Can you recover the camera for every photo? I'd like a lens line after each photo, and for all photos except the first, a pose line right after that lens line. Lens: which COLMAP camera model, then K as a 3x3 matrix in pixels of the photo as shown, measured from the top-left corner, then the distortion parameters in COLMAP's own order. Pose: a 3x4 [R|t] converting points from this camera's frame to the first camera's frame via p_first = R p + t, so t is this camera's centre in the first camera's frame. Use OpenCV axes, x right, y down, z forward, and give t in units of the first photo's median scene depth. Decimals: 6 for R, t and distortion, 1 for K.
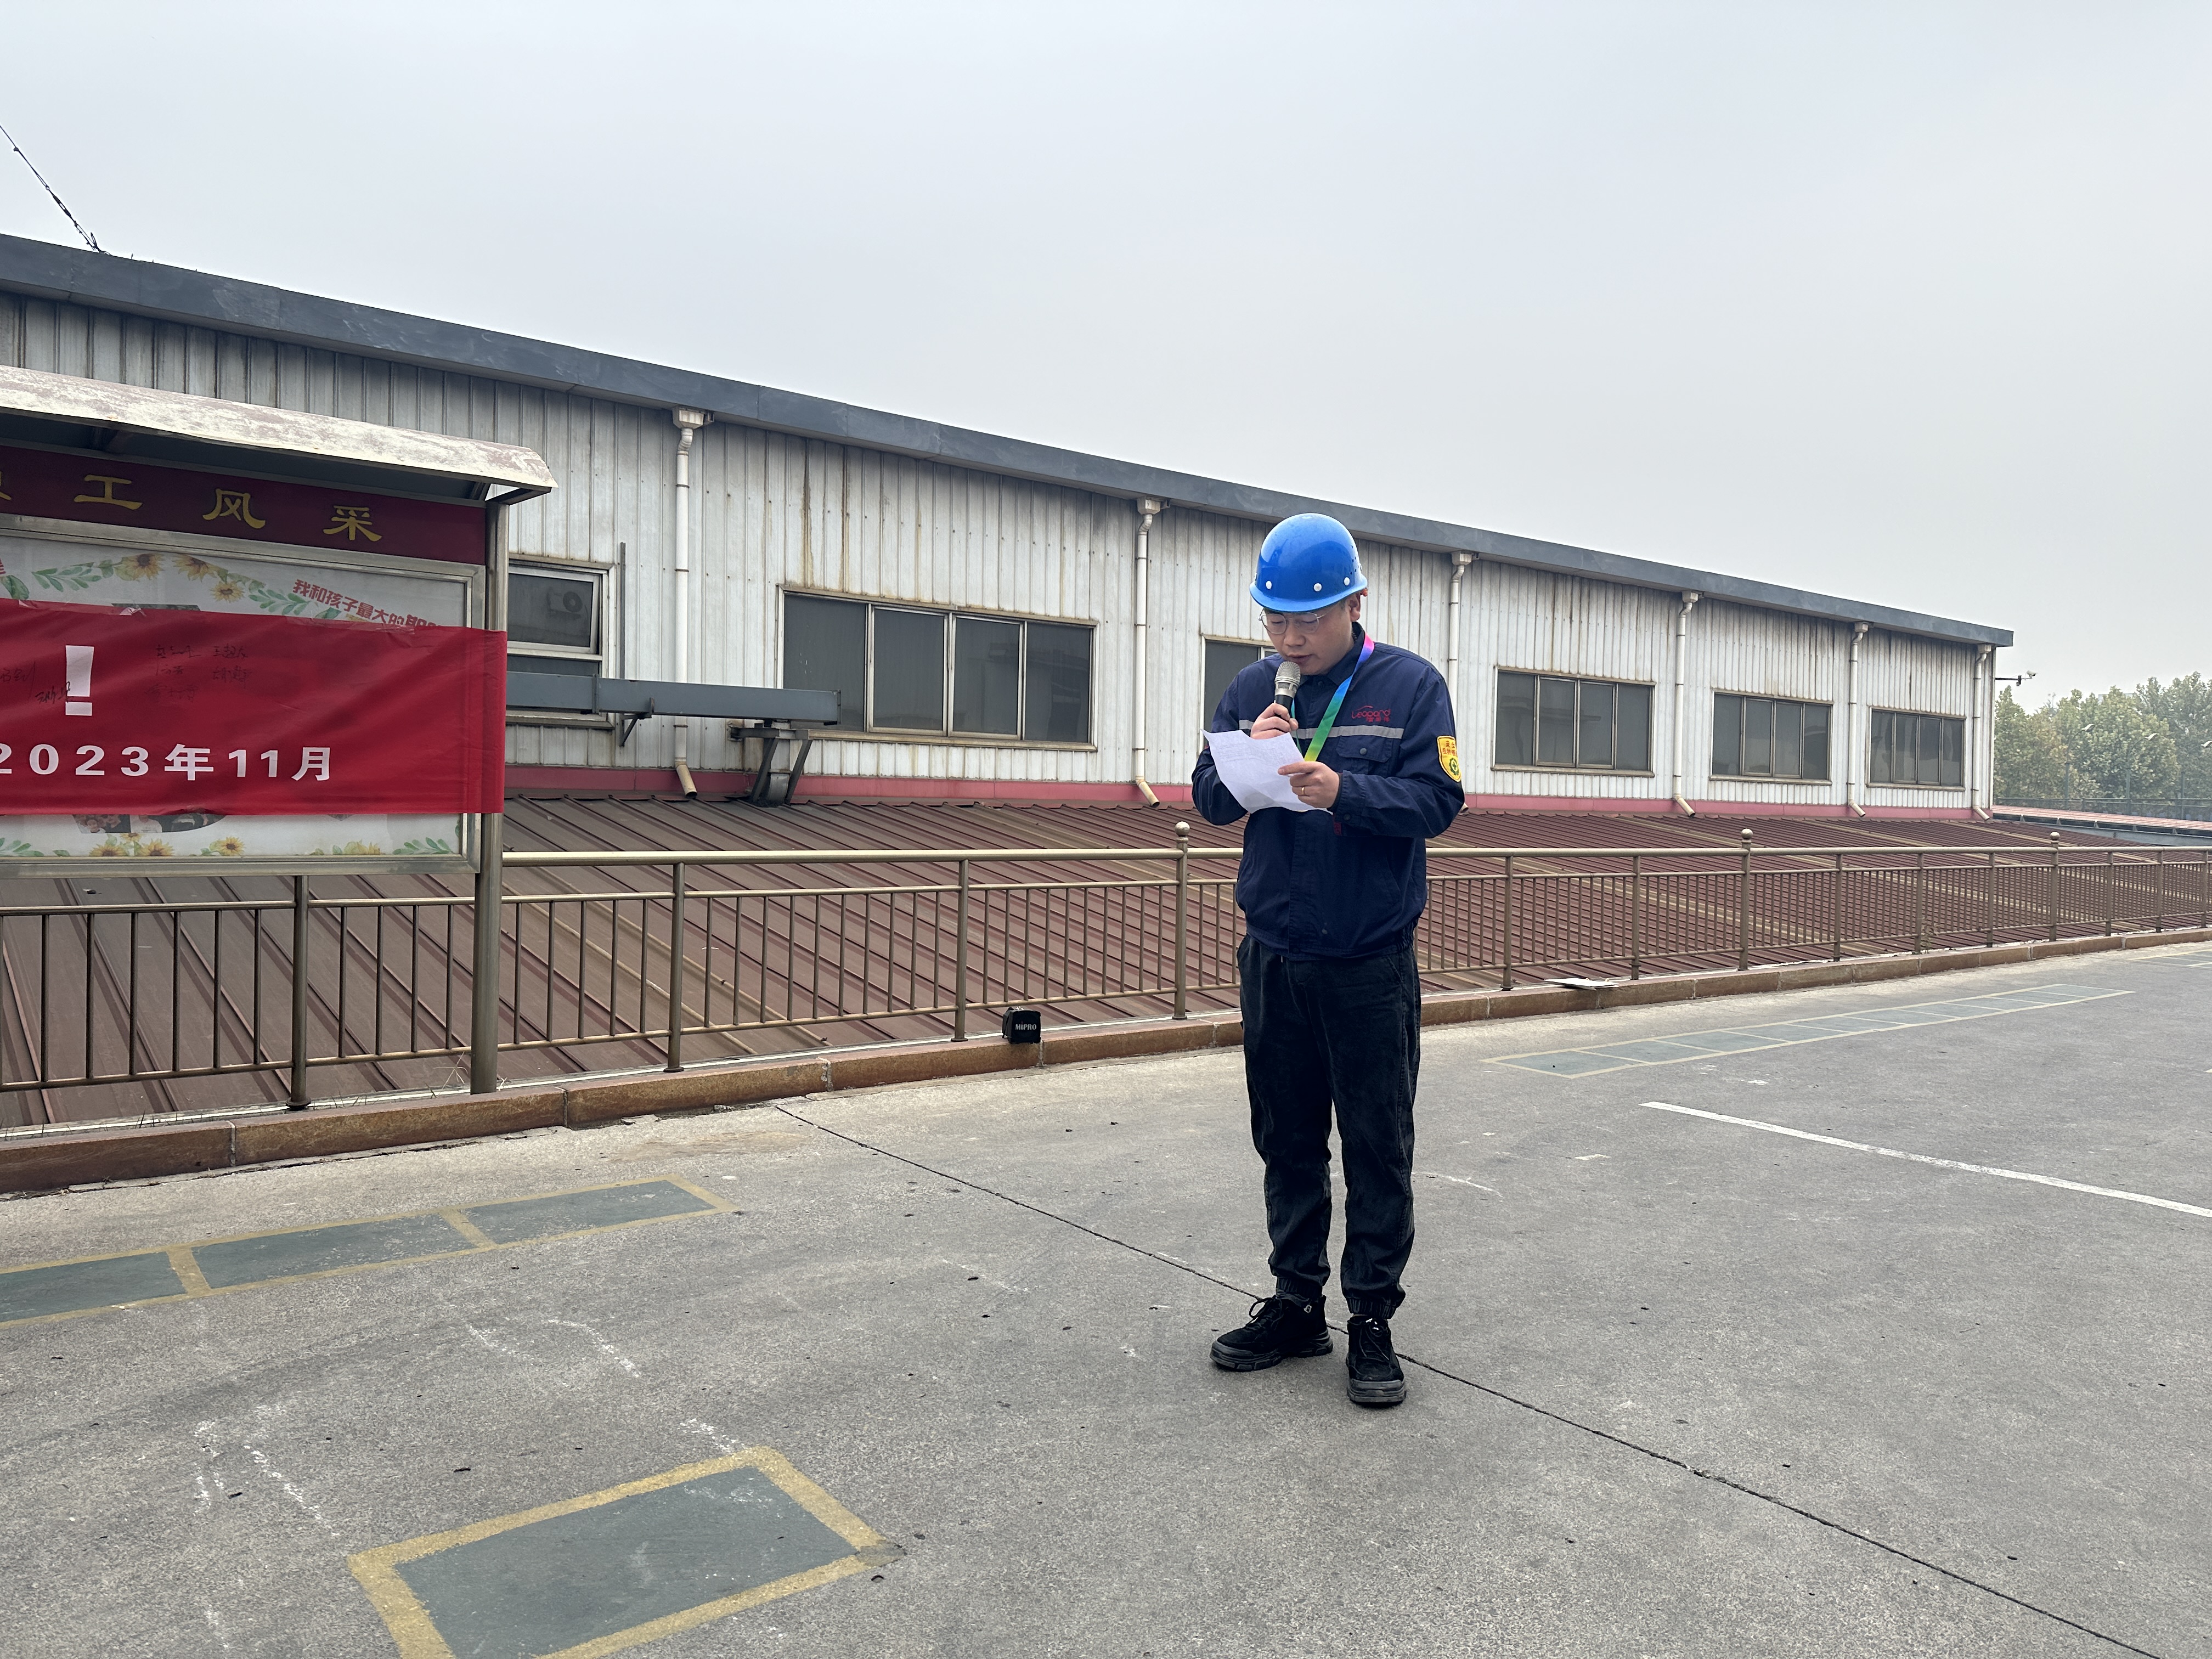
lens RADIAL K [[1542.8, 0, 1147.2], [0, 1542.8, 820.1], [0, 0, 1]] dist [0.029025, -0.046237]
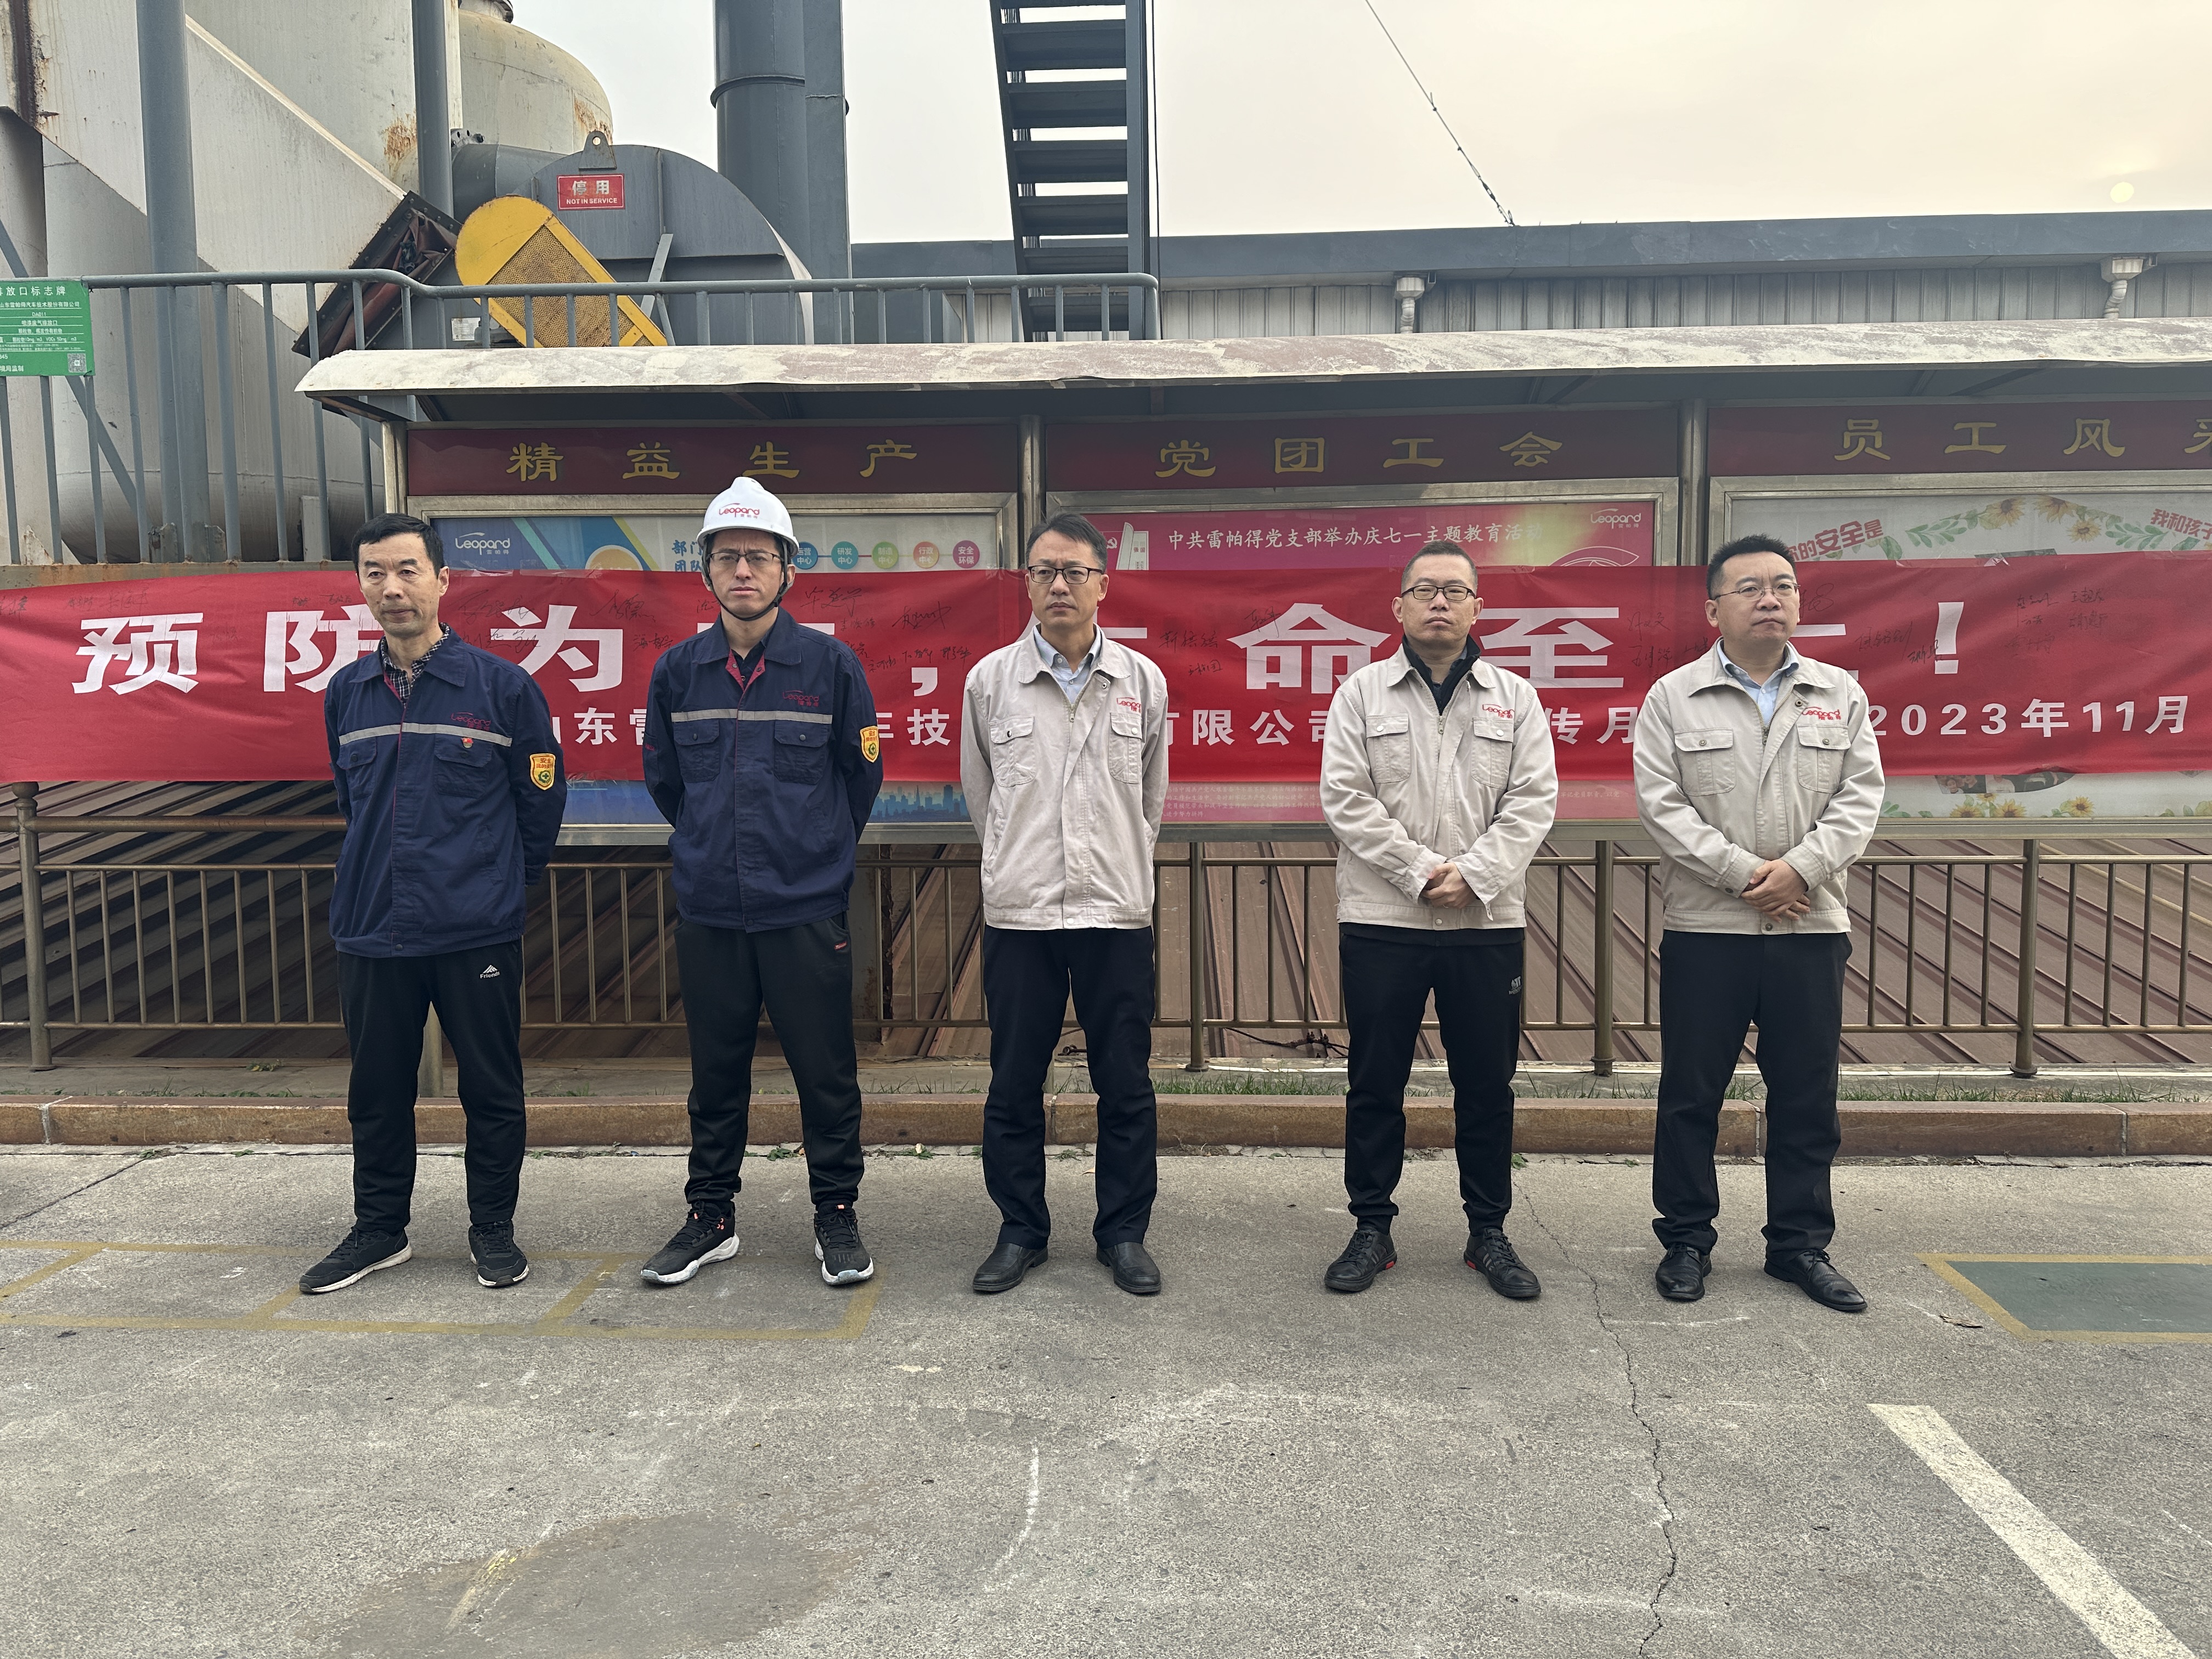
lens RADIAL K [[1556.7, 0, 1092.1], [0, 1556.7, 819.3], [0, 0, 1]] dist [0.025291, -0.024502]
pose [[0.738959, 0.022712, -0.673368, -0.385601], [0.016291, 0.998537, 0.051558, -0.032646], [0.673554, -0.049069, 0.737508, -0.088929]]
